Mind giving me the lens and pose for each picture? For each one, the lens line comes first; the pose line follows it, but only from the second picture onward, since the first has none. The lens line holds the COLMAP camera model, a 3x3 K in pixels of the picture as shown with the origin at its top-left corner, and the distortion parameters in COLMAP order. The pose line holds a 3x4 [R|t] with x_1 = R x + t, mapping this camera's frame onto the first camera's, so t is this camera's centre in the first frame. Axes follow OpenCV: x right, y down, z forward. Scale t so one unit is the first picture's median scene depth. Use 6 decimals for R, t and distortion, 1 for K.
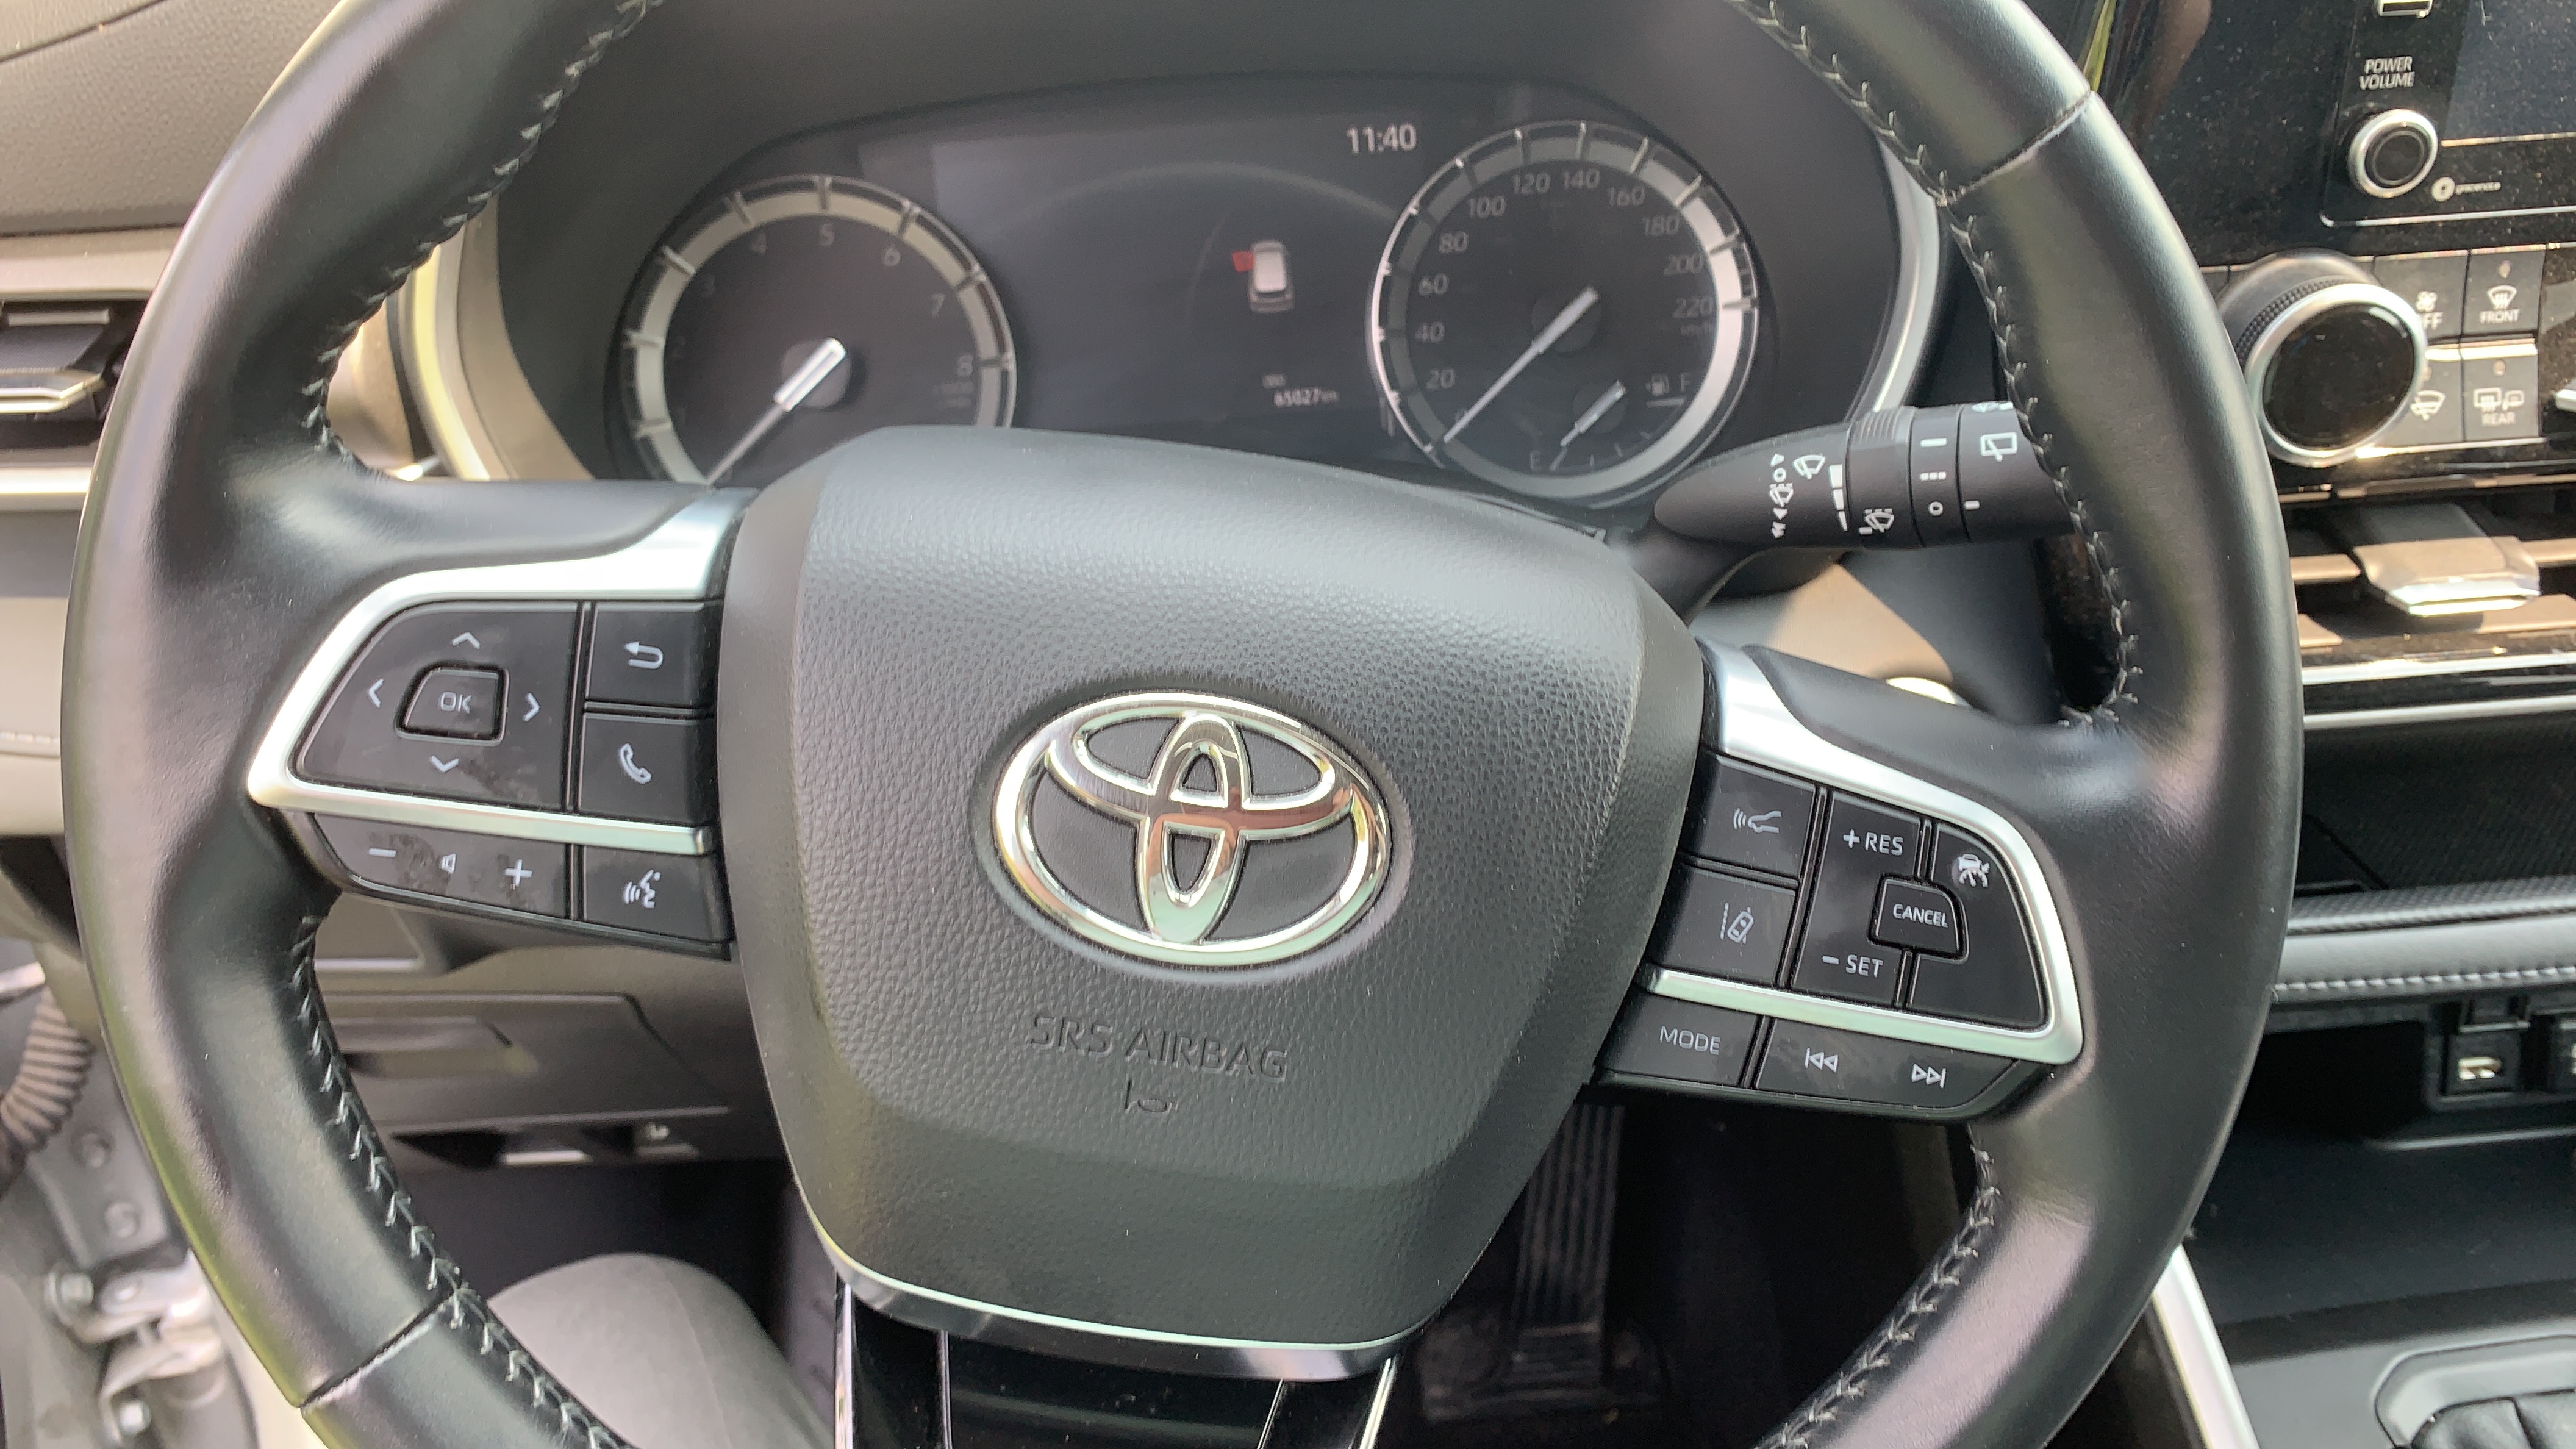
lens RADIAL K [[1944.4, 0, 1272.4], [0, 1944.4, 726.9], [0, 0, 1]] dist [0.084865, -0.128847]
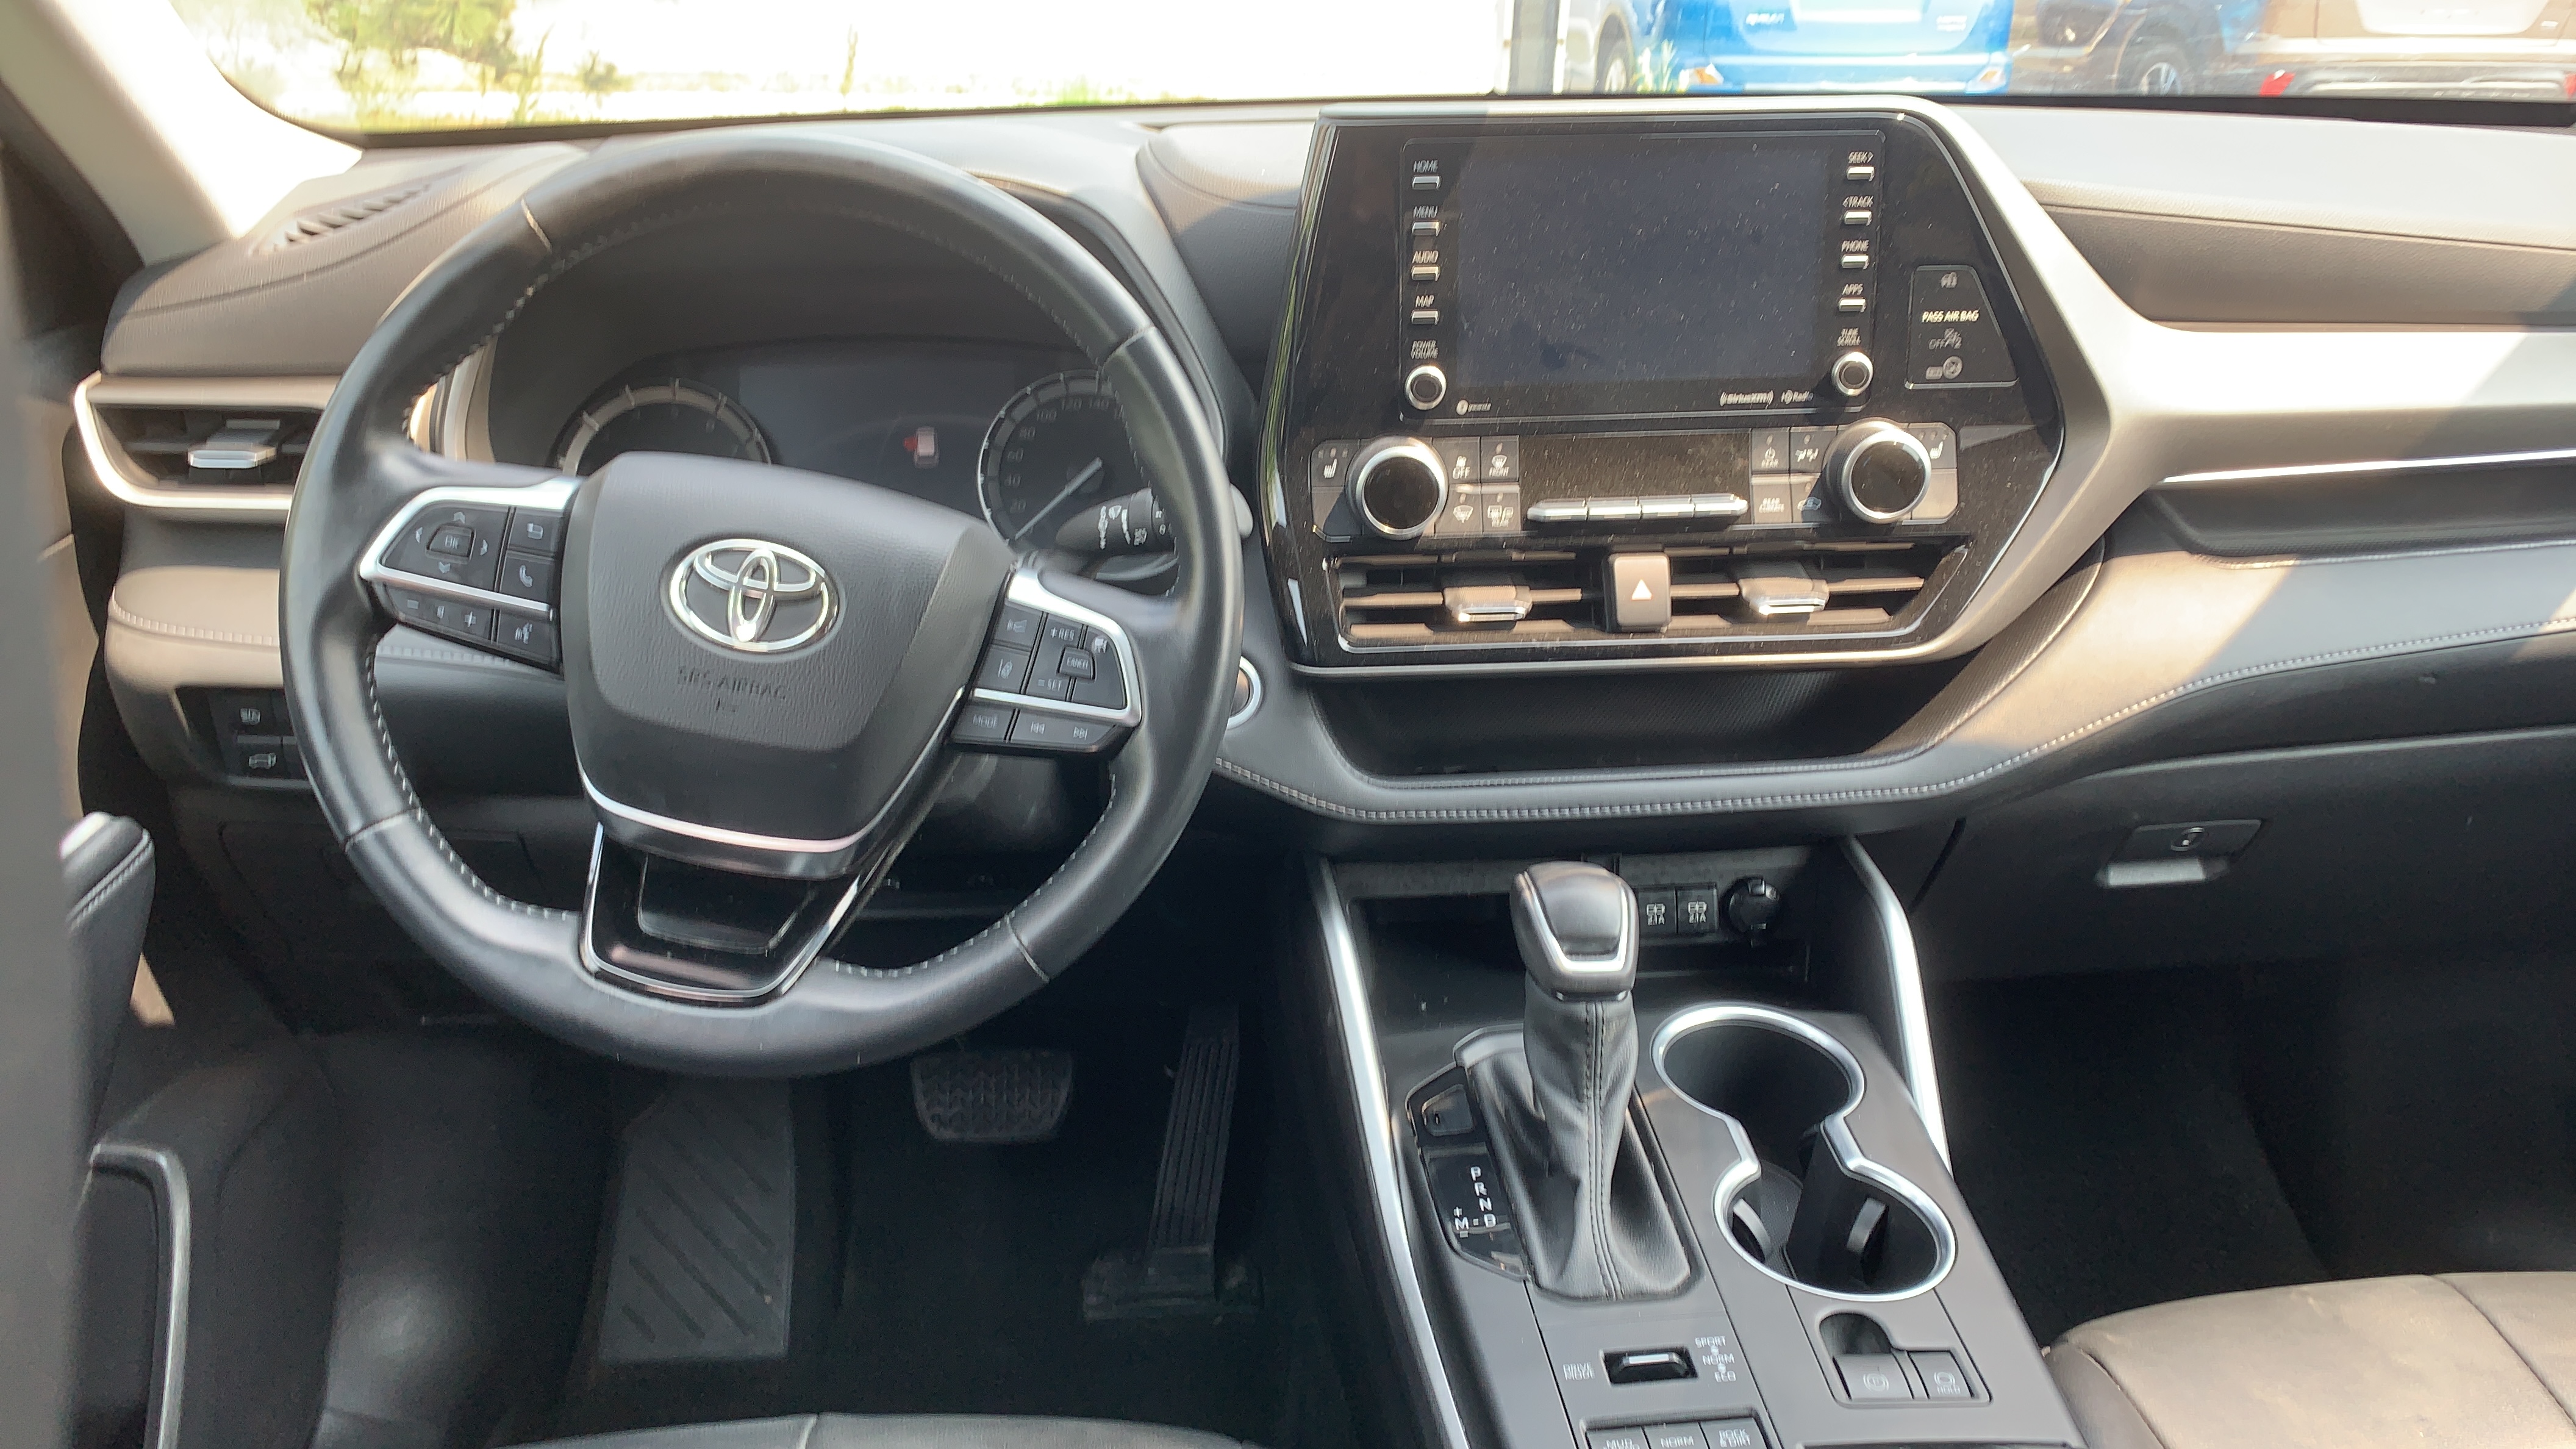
lens RADIAL K [[1965.9, 0, 1240.2], [0, 1965.9, 689.8], [0, 0, 1]] dist [0.083239, -0.000533]
pose [[0.999150, 0.040912, -0.005058, 0.401858], [-0.041123, 0.980609, -0.191613, 0.422878], [-0.002880, 0.191659, 0.981457, -0.962882]]
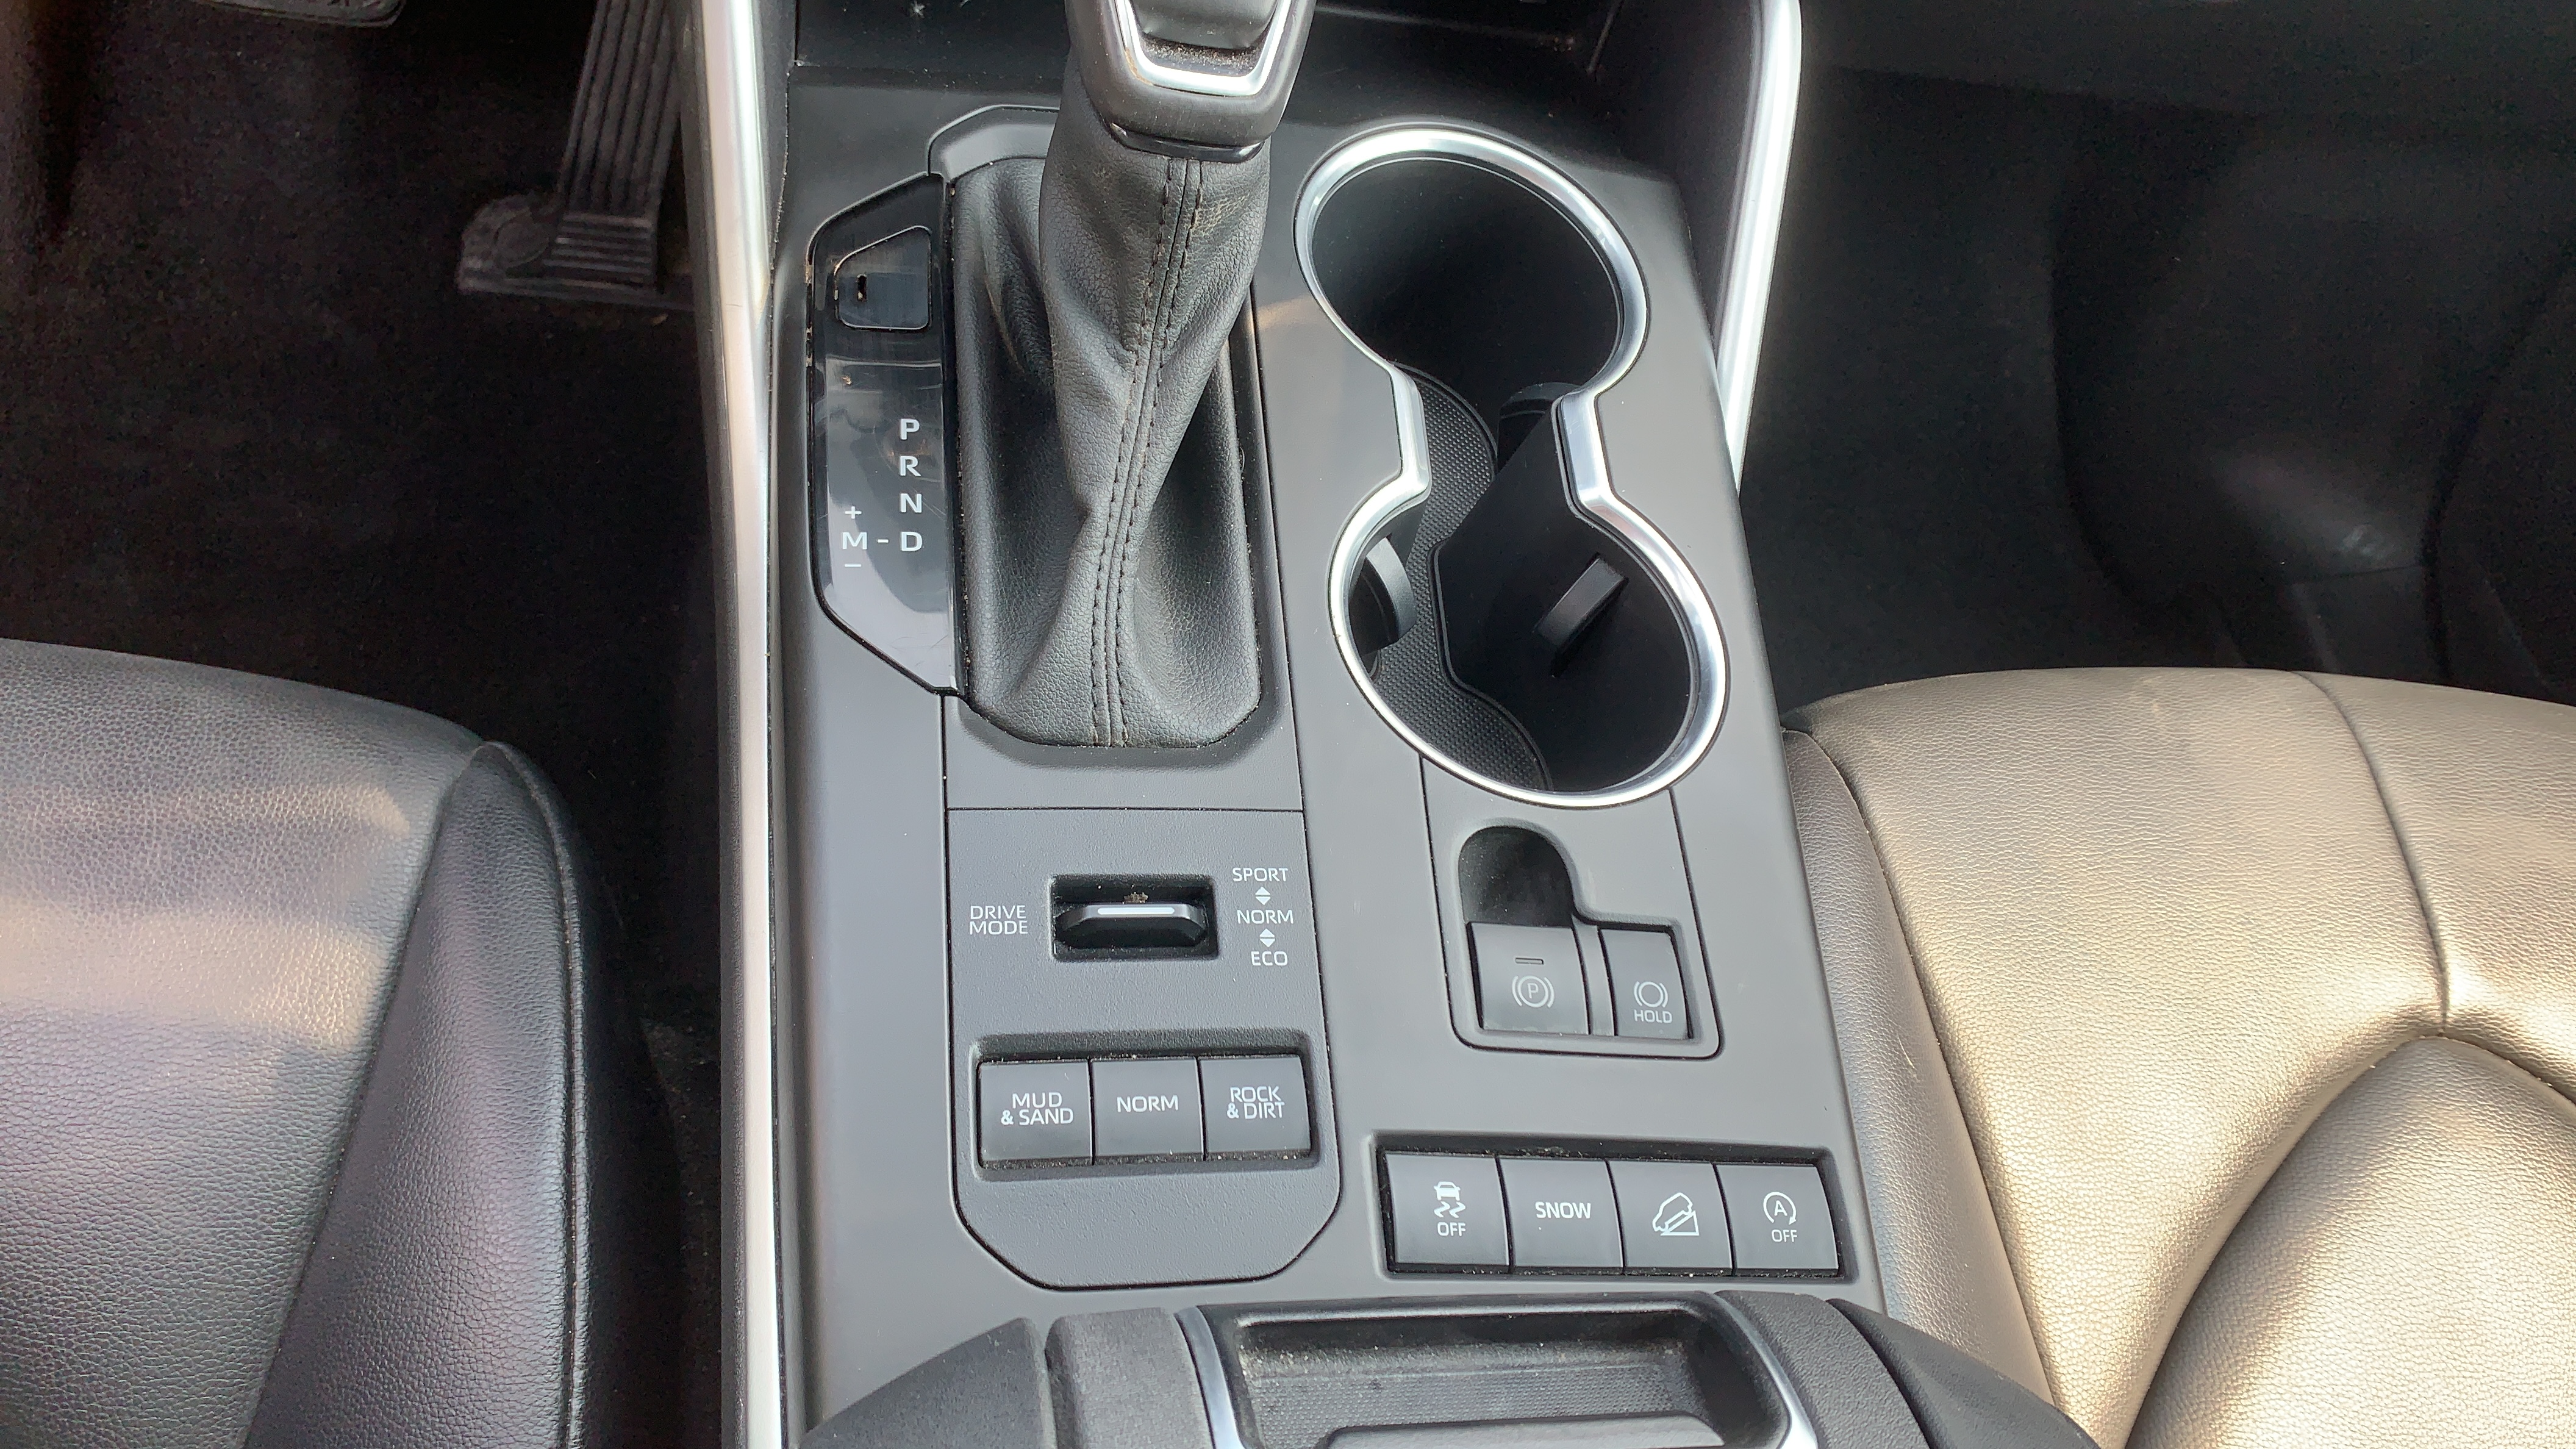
lens RADIAL K [[1944.4, 0, 1272.4], [0, 1944.4, 726.9], [0, 0, 1]] dist [0.084865, -0.128847]
pose [[0.962931, 0.131256, 0.235661, 0.594962], [-0.213899, 0.903824, 0.370606, 0.247141], [-0.164352, -0.407276, 0.898396, -0.008618]]
